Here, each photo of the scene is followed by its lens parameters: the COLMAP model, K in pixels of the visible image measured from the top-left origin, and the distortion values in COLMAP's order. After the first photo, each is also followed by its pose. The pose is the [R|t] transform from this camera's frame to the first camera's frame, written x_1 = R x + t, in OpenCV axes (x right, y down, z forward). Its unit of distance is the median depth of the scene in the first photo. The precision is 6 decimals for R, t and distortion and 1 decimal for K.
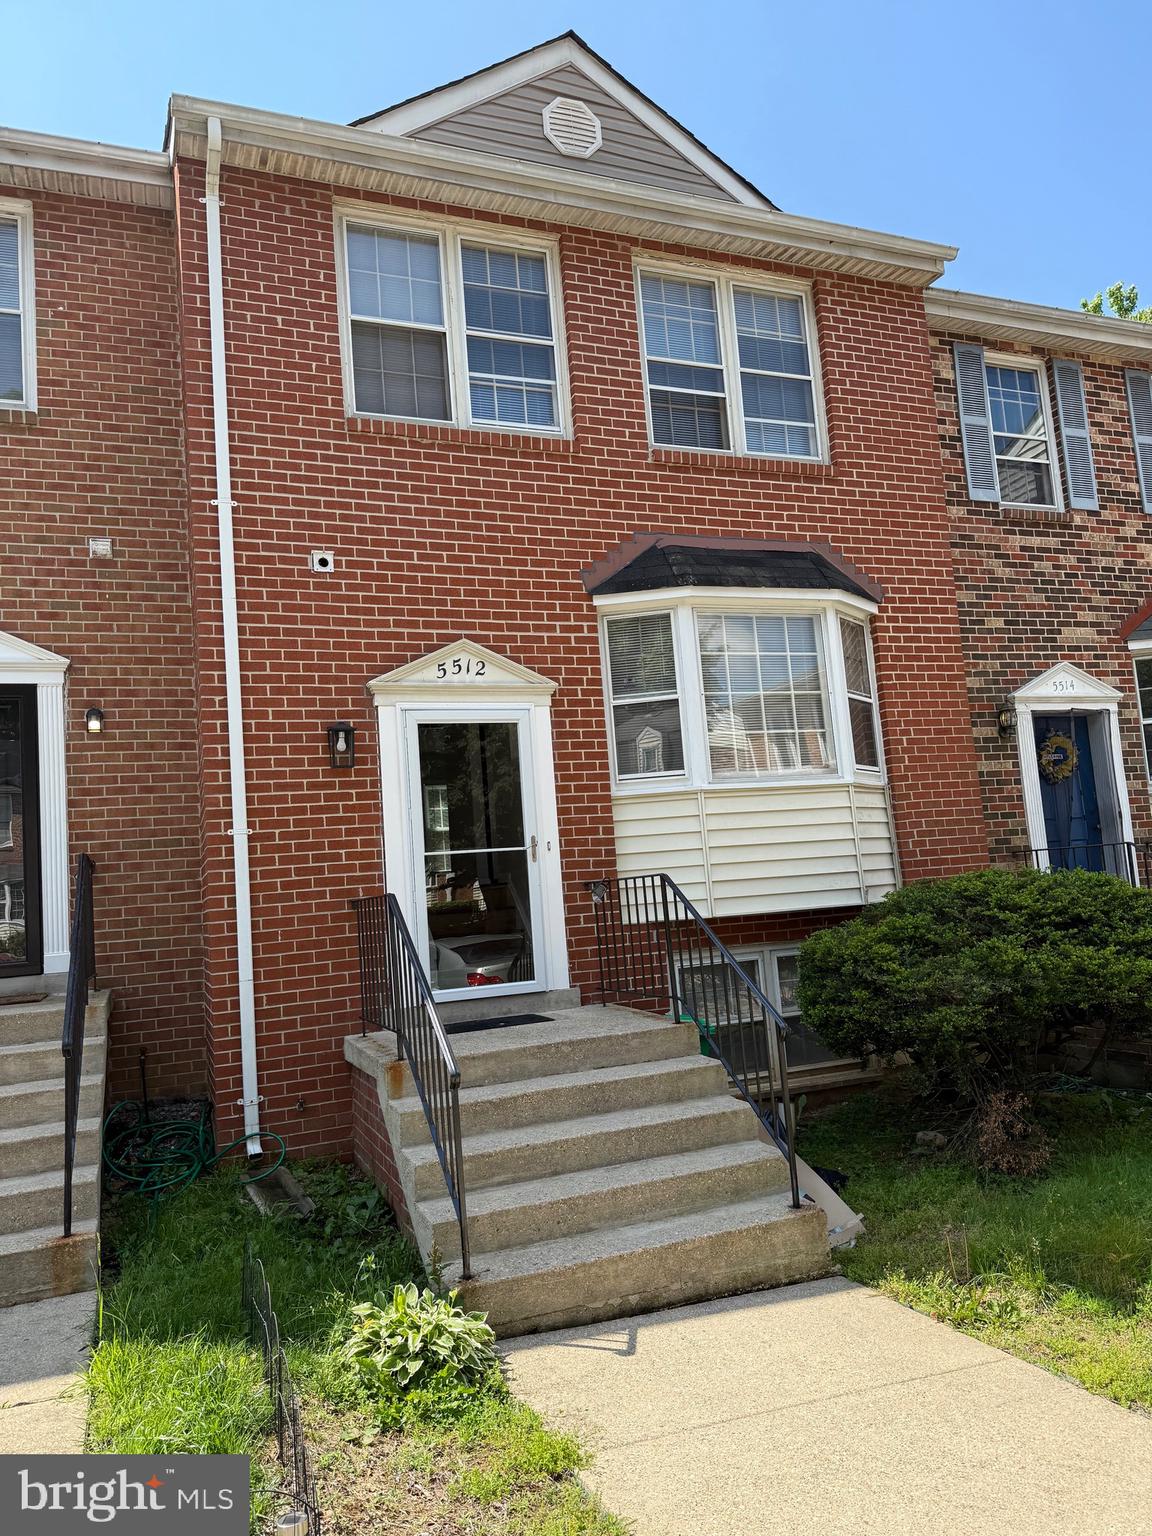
lens RADIAL K [[1077.4, 0, 575.8], [0, 1077.4, 778.4], [0, 0, 1]] dist [0.068111, -0.003794]
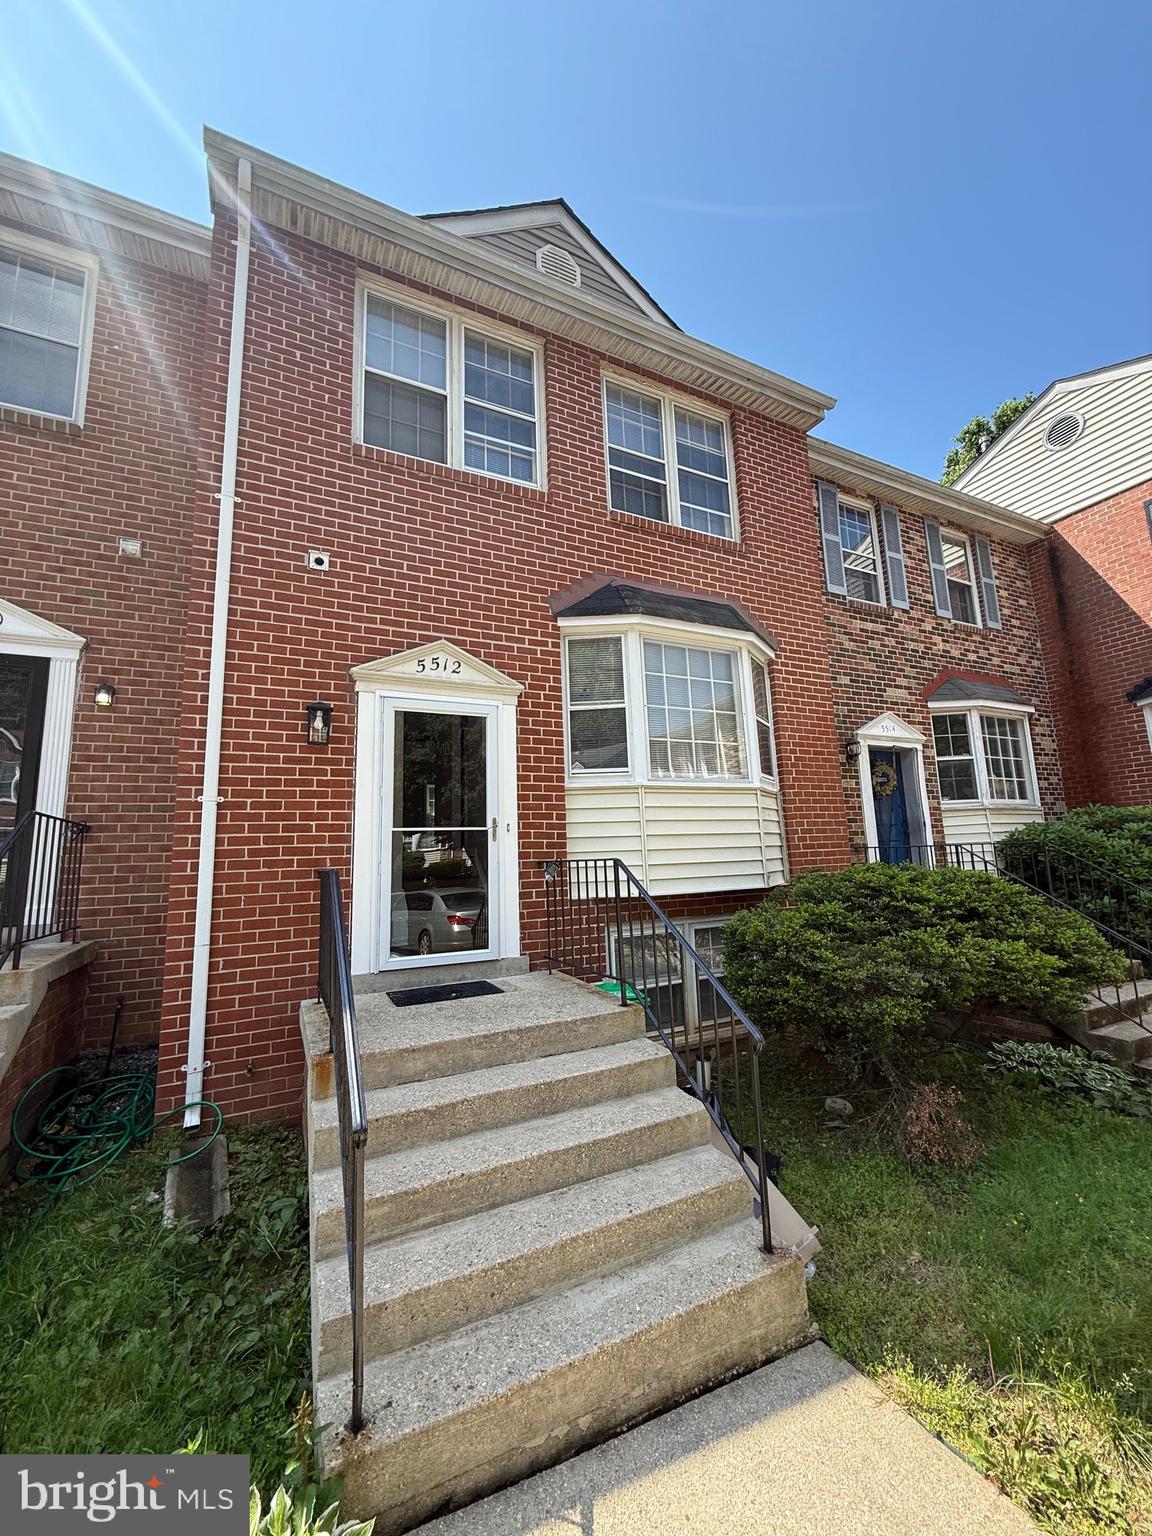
lens RADIAL K [[612.7, 0, 577.9], [0, 612.7, 762.9], [0, 0, 1]] dist [0.000665, -0.000030]
pose [[0.995389, 0.054403, 0.079006, -0.006735], [-0.050394, 0.997381, -0.051884, 0.024391], [-0.081622, 0.047663, 0.995523, 0.344049]]
